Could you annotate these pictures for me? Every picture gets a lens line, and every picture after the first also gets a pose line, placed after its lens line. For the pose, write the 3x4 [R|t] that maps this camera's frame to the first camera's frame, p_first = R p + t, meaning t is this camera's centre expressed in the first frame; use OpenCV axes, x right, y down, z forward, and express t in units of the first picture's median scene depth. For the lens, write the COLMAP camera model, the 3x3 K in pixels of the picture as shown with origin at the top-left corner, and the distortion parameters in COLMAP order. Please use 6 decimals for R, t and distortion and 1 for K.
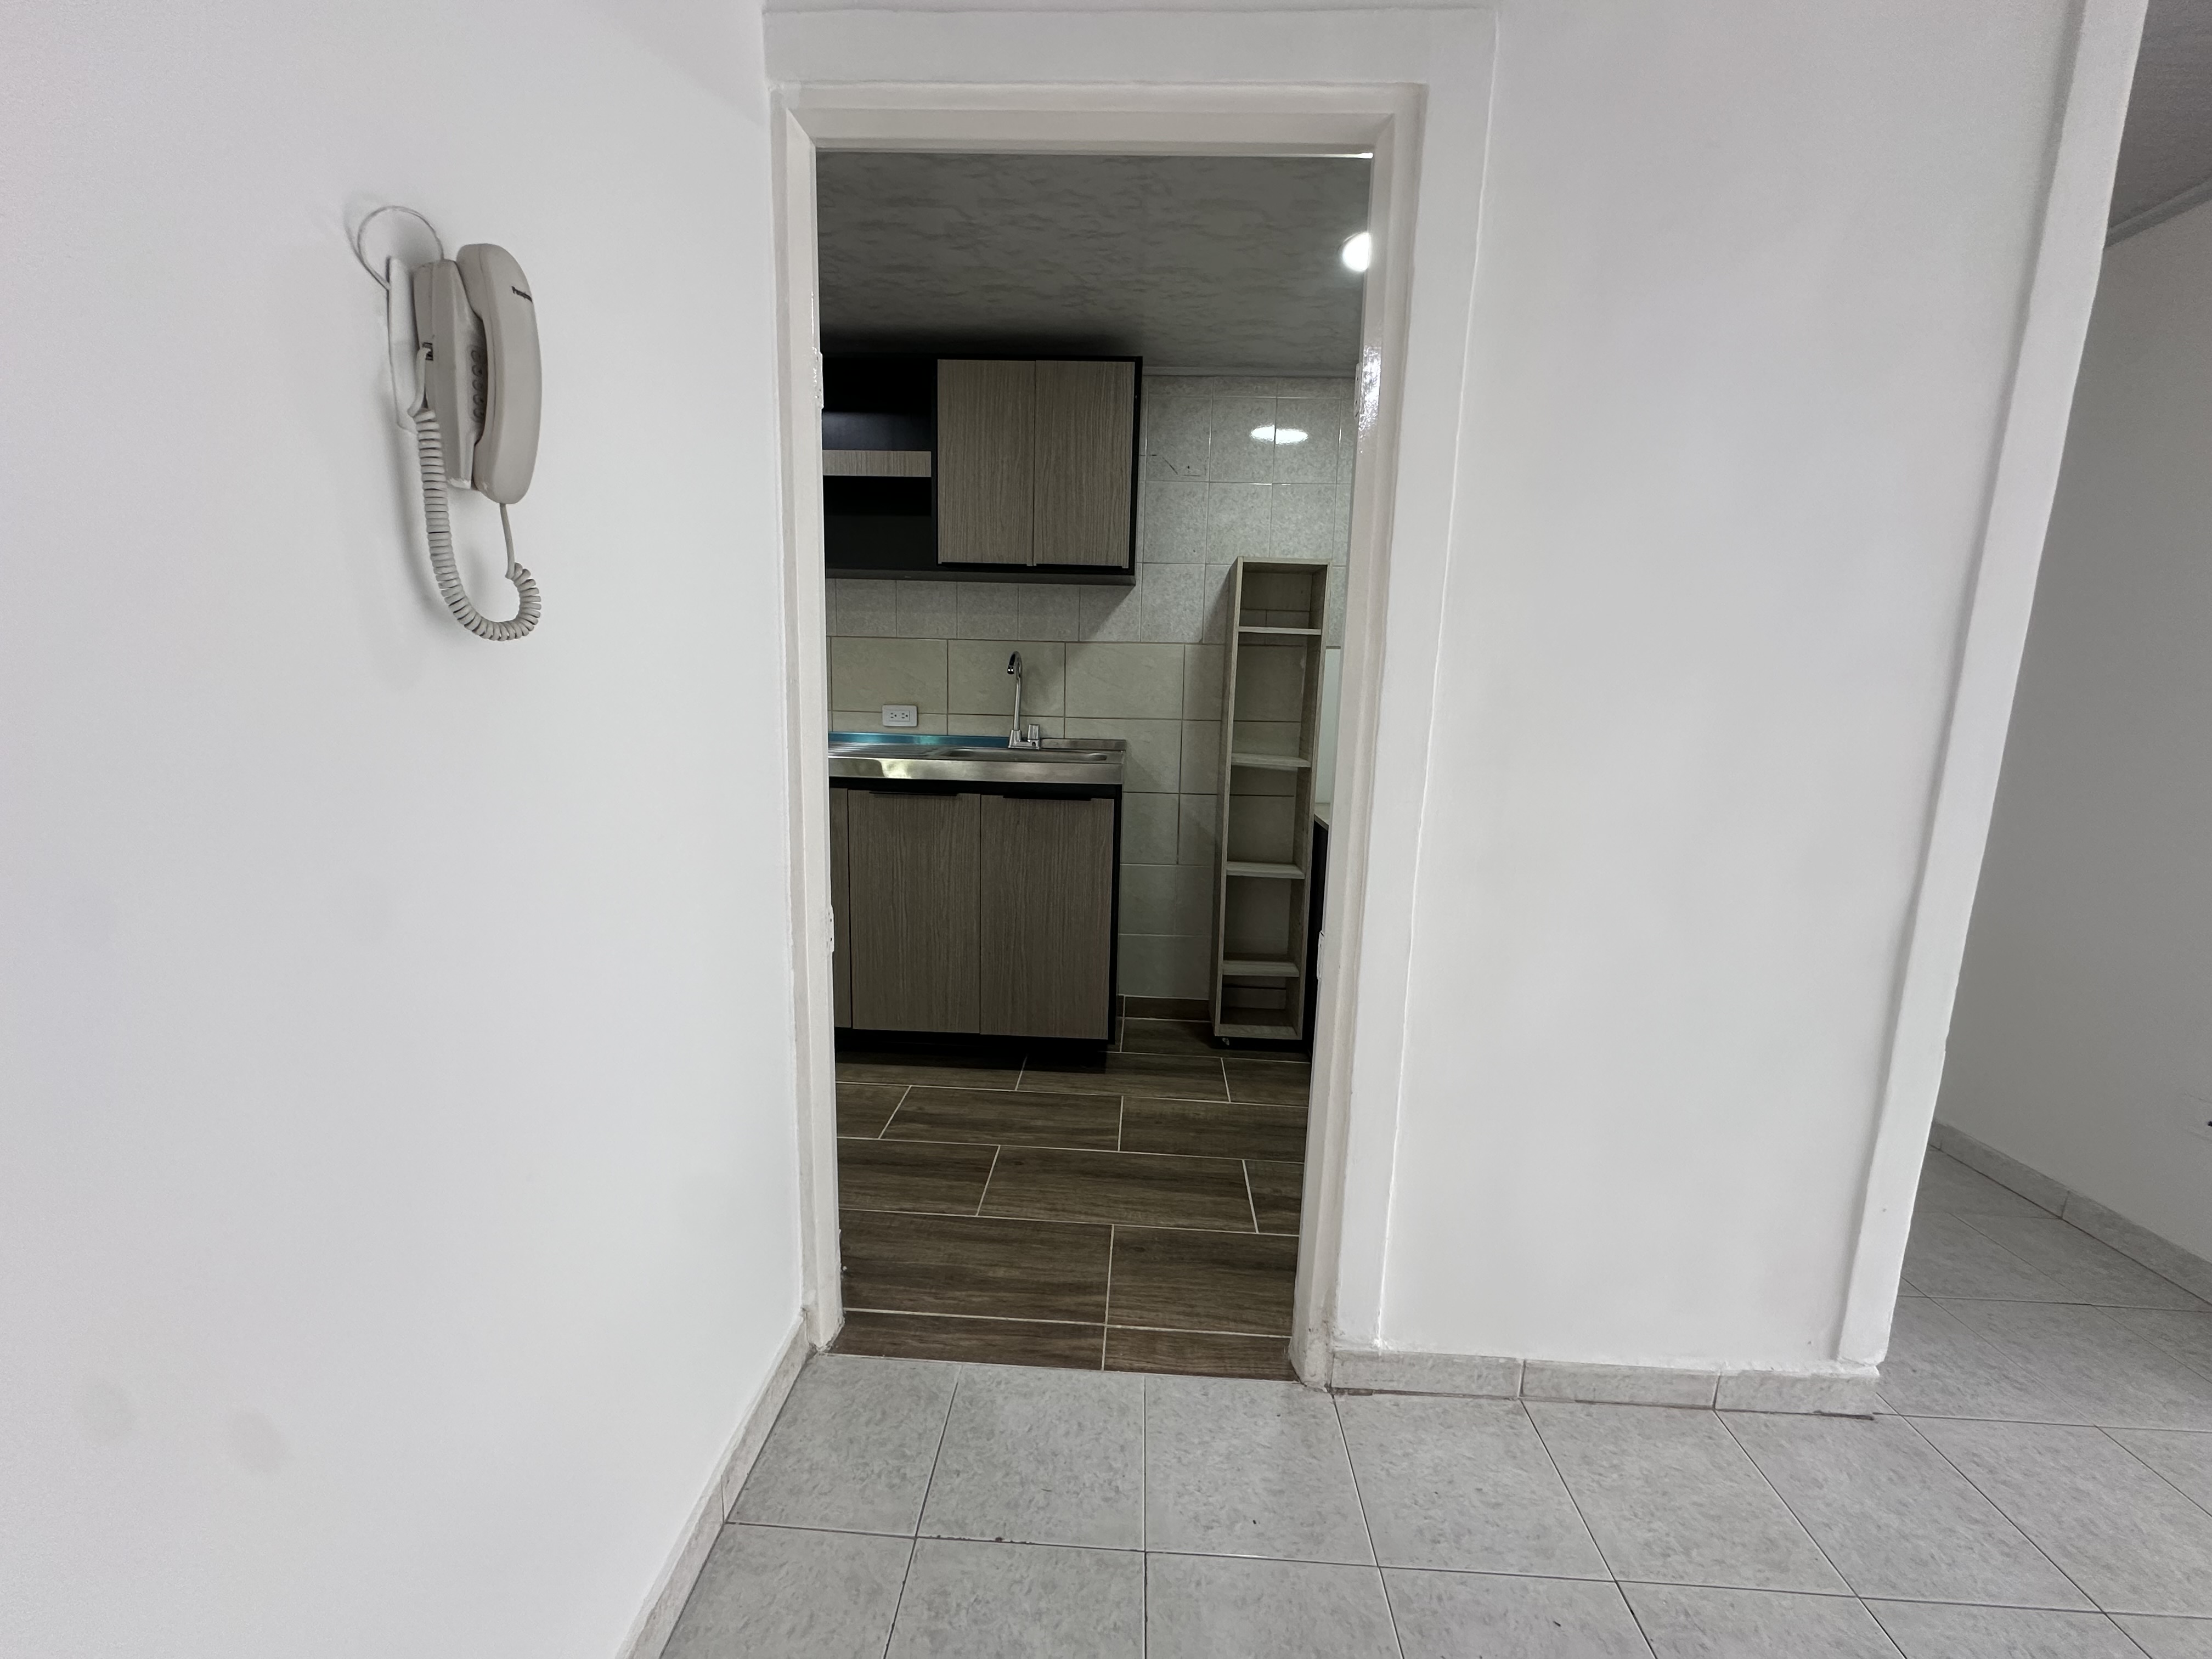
lens RADIAL K [[885.4, 0, 1106.3], [0, 885.4, 827.4], [0, 0, 1]] dist [-0.001572, 0.000456]
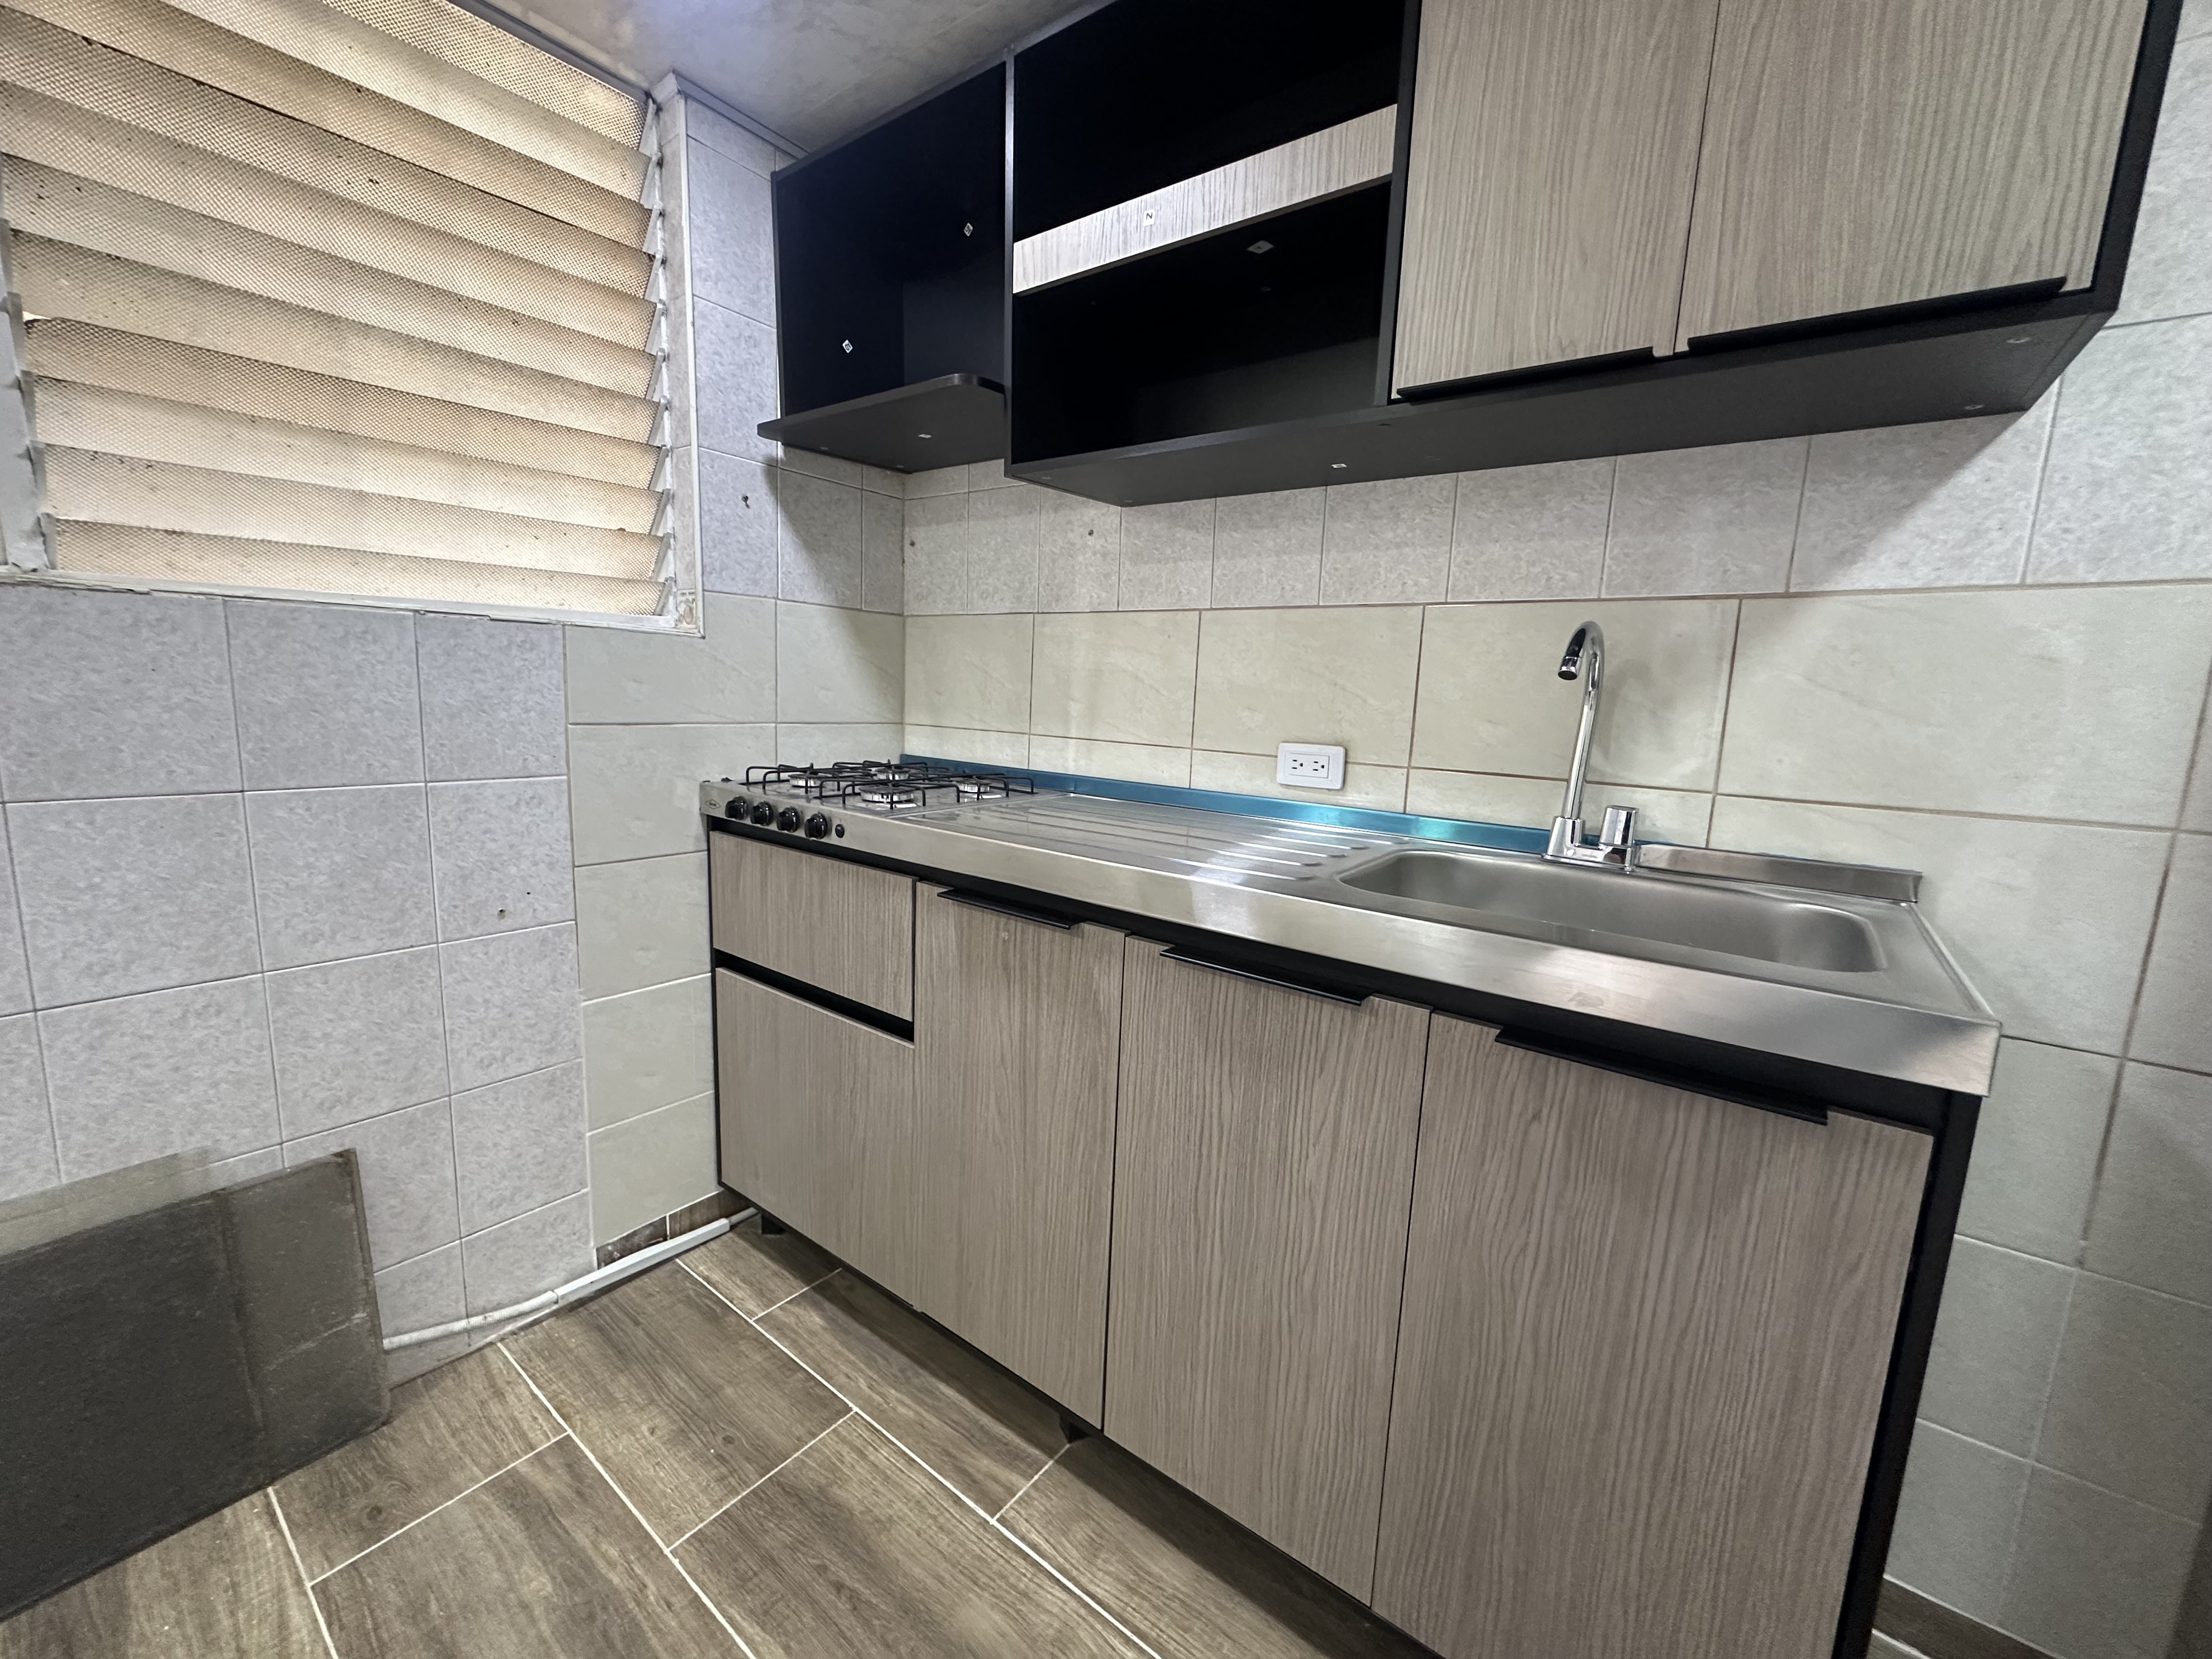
lens RADIAL K [[885.4, 0, 1106.3], [0, 885.4, 827.4], [0, 0, 1]] dist [-0.001572, 0.000456]
pose [[0.822852, 0.094896, -0.560276, -0.052468], [-0.103815, 0.994468, 0.015968, -0.096961], [0.558692, 0.045026, 0.828152, 0.584816]]
